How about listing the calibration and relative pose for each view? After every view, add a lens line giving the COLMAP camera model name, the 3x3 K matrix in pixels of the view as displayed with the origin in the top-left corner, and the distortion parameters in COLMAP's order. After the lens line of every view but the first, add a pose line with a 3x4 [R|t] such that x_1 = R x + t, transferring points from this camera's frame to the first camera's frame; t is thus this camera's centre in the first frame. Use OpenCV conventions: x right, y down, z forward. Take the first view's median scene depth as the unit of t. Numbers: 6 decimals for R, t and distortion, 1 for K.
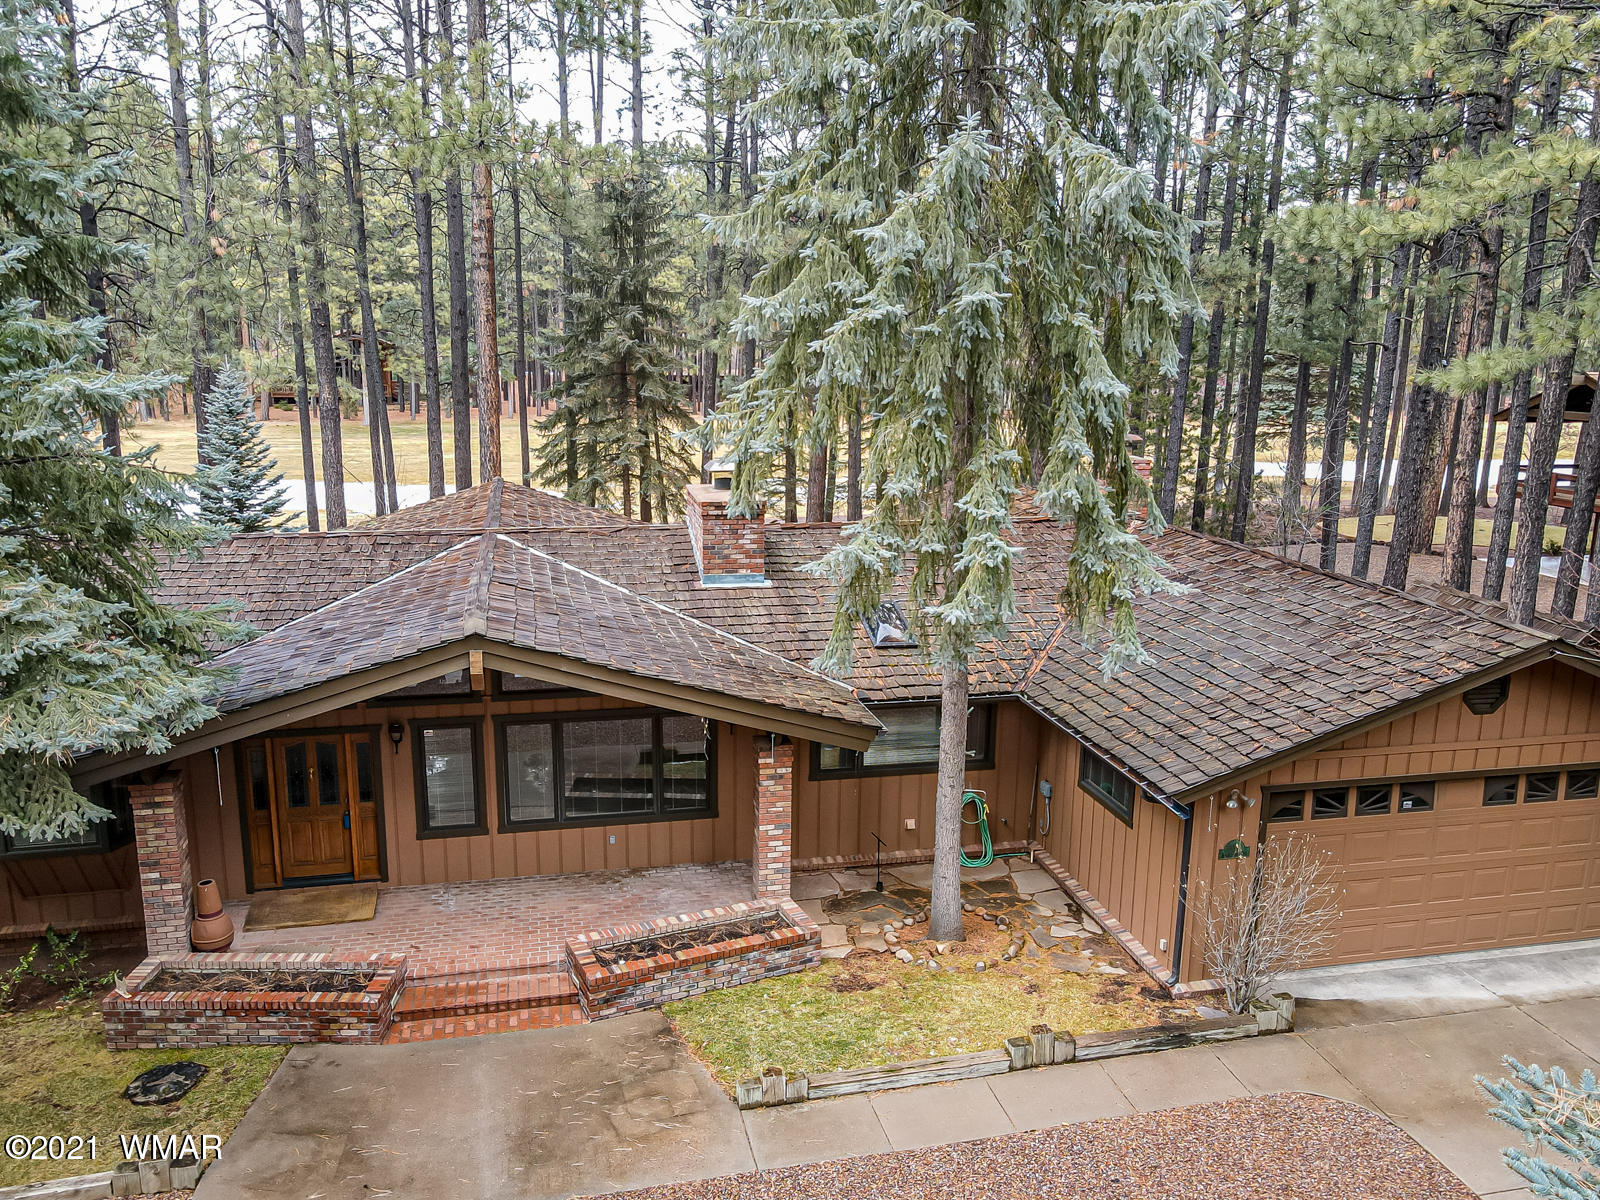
lens RADIAL K [[1199.1, 0, 797.4], [0, 1199.1, 616.0], [0, 0, 1]] dist [-0.012971, 0.059739]
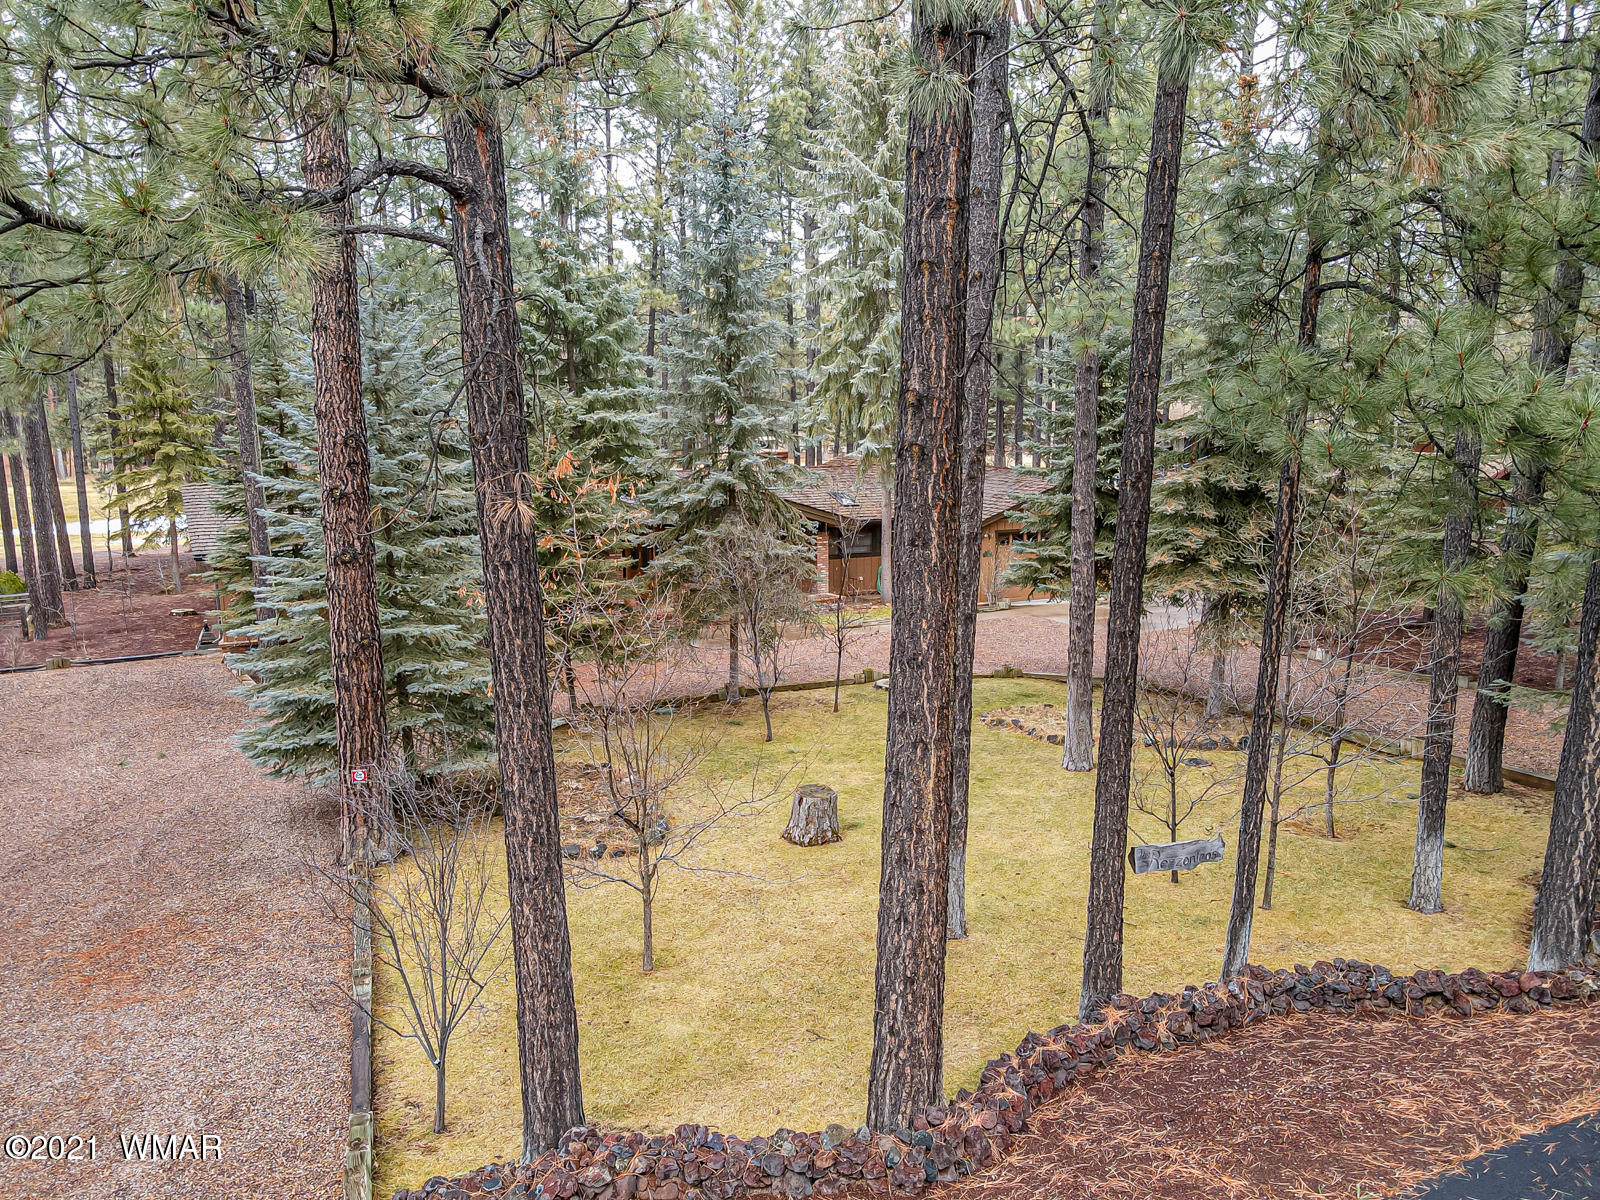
lens RADIAL K [[1199.1, 0, 797.4], [0, 1199.1, 616.0], [0, 0, 1]] dist [-0.012971, 0.059739]
pose [[0.974423, -0.056970, 0.217380, -0.690679], [0.067991, 0.996735, -0.043556, 0.423324], [-0.214189, 0.057222, 0.975115, -1.640977]]
